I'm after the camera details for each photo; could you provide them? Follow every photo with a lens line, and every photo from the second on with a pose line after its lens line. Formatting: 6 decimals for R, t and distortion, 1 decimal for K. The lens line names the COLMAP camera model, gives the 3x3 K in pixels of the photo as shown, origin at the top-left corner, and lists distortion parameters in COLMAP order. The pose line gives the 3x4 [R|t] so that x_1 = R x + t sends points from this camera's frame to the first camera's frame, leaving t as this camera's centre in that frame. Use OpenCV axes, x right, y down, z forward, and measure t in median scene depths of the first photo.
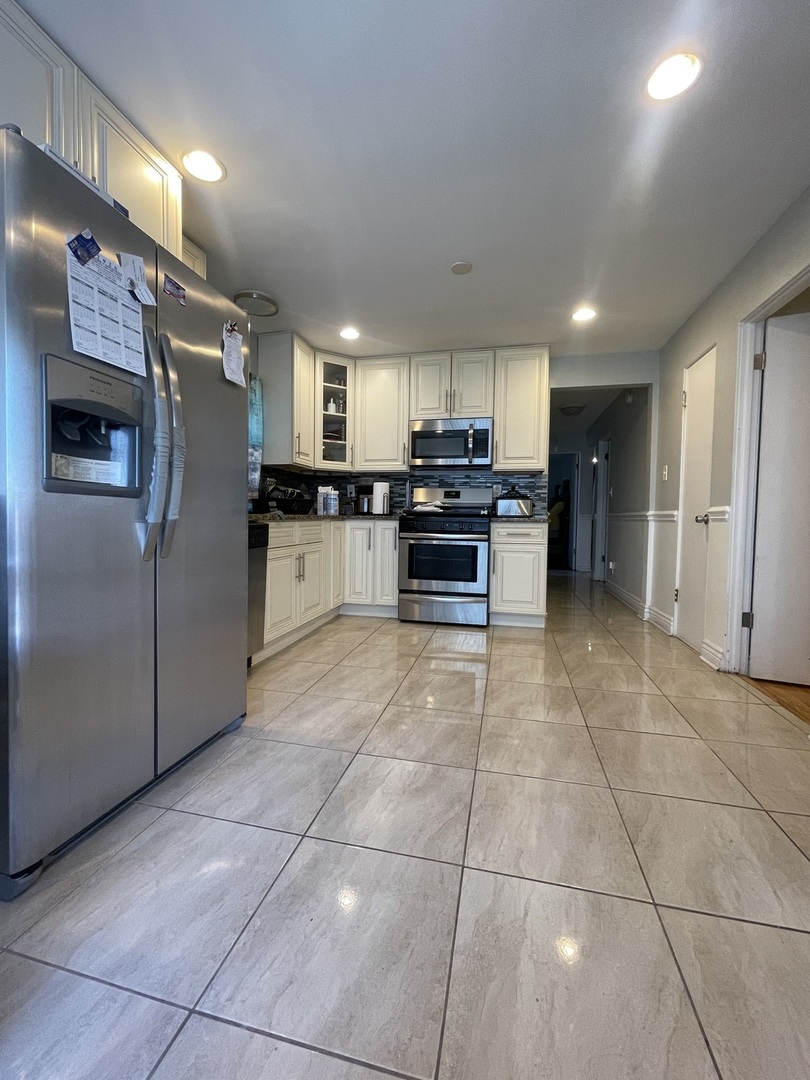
lens RADIAL K [[436.0, 0, 406.6], [0, 436.0, 535.1], [0, 0, 1]] dist [-0.008955, 0.000510]
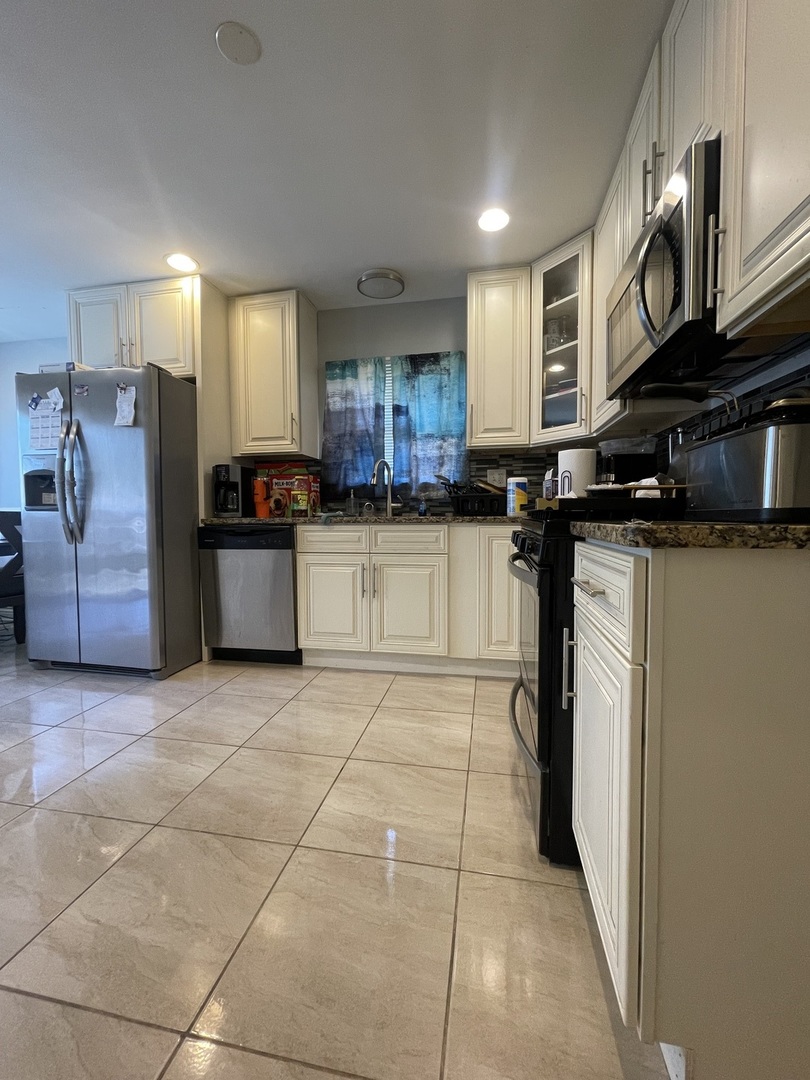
lens RADIAL K [[436.0, 0, 406.6], [0, 436.0, 535.1], [0, 0, 1]] dist [-0.008955, 0.000510]
pose [[0.033241, 0.031883, -0.998939, 0.762186], [-0.038571, 0.998787, 0.030595, -0.052976], [0.998703, 0.037513, 0.034430, 1.368033]]
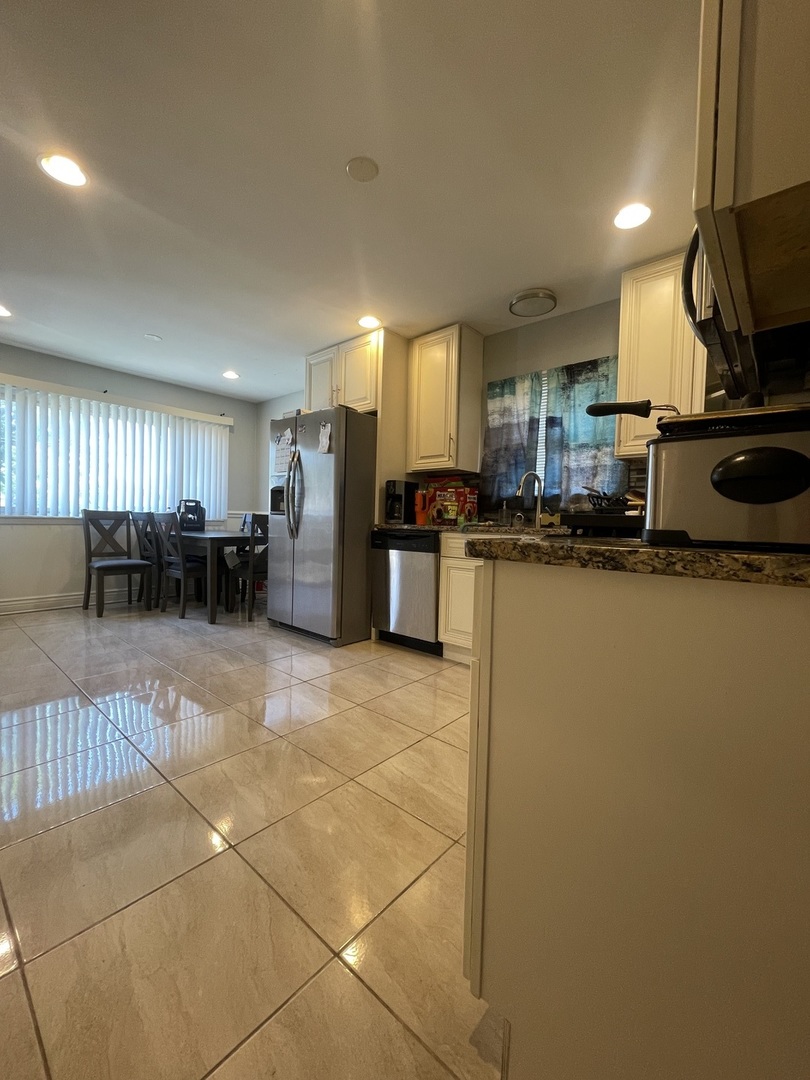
lens RADIAL K [[436.0, 0, 406.6], [0, 436.0, 535.1], [0, 0, 1]] dist [-0.008955, 0.000510]
pose [[-0.469583, 0.001512, -0.882887, 0.804141], [-0.071994, 0.996603, 0.039998, -0.068582], [0.879948, 0.082345, -0.467879, 1.628593]]
